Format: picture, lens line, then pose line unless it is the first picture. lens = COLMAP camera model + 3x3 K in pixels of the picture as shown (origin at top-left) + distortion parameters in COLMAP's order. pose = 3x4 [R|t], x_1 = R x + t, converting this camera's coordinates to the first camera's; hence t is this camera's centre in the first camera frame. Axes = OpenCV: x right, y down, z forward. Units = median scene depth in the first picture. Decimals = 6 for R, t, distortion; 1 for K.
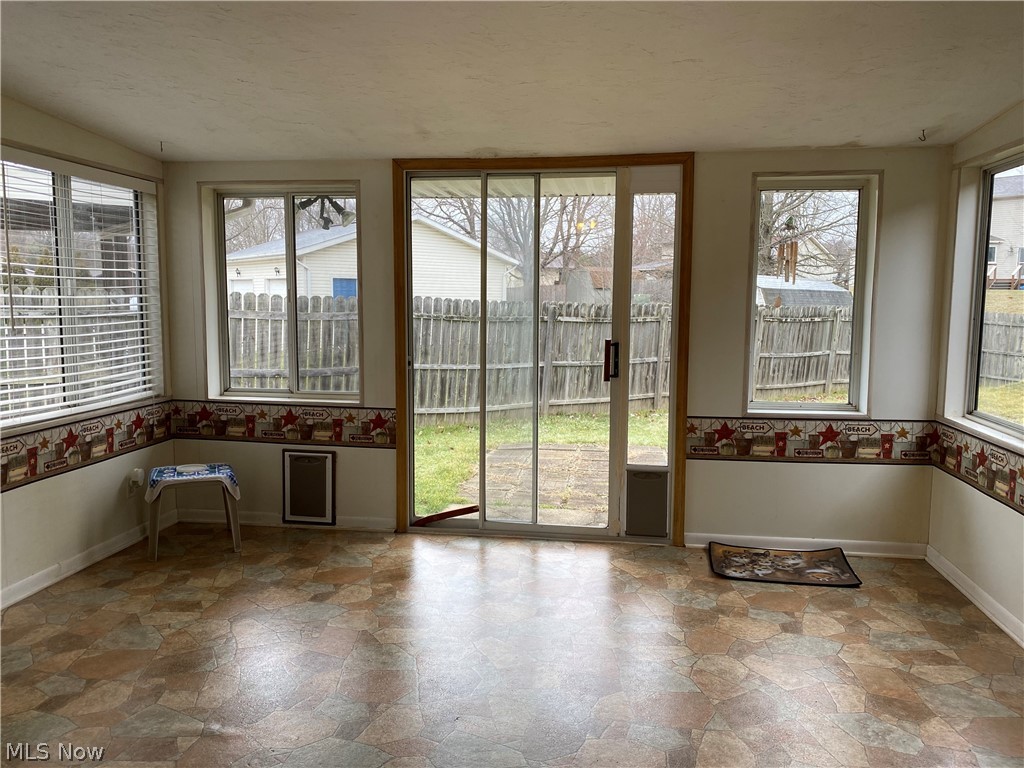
lens RADIAL K [[776.4, 0, 516.5], [0, 776.4, 389.1], [0, 0, 1]] dist [0.058324, -0.089259]
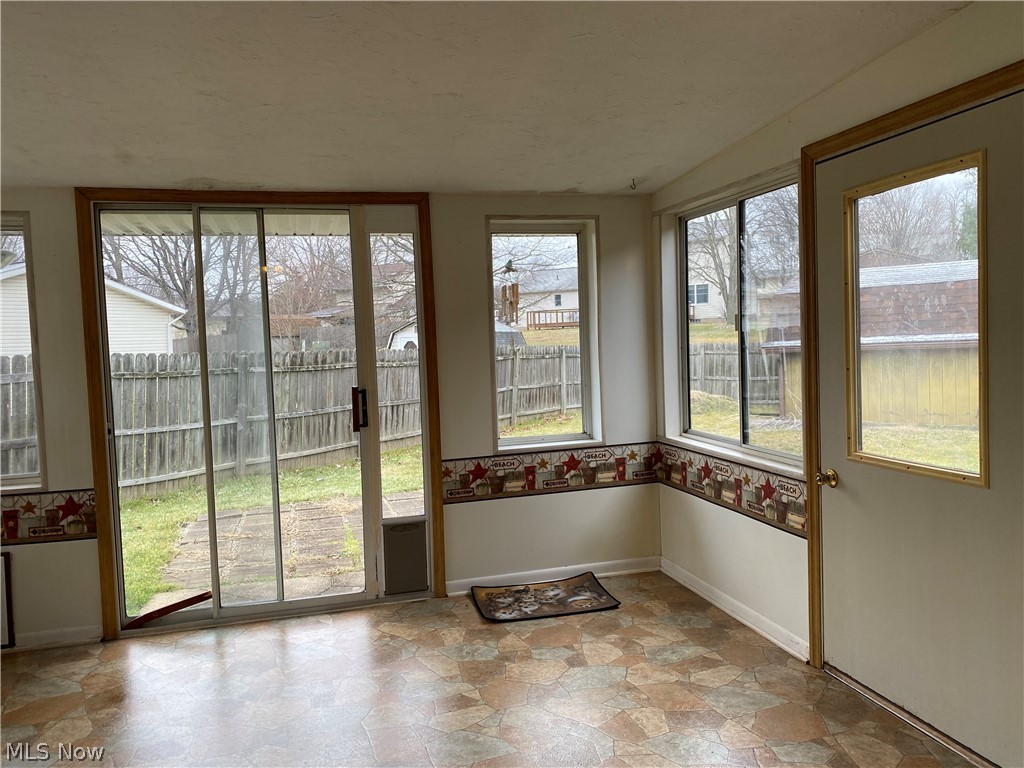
lens RADIAL K [[776.4, 0, 509.9], [0, 776.4, 383.8], [0, 0, 1]] dist [0.058324, -0.089259]
pose [[0.913786, -0.062434, 0.401370, -0.085403], [0.088796, 0.994921, -0.047398, -0.006583], [-0.396372, 0.078952, 0.914689, 0.073725]]
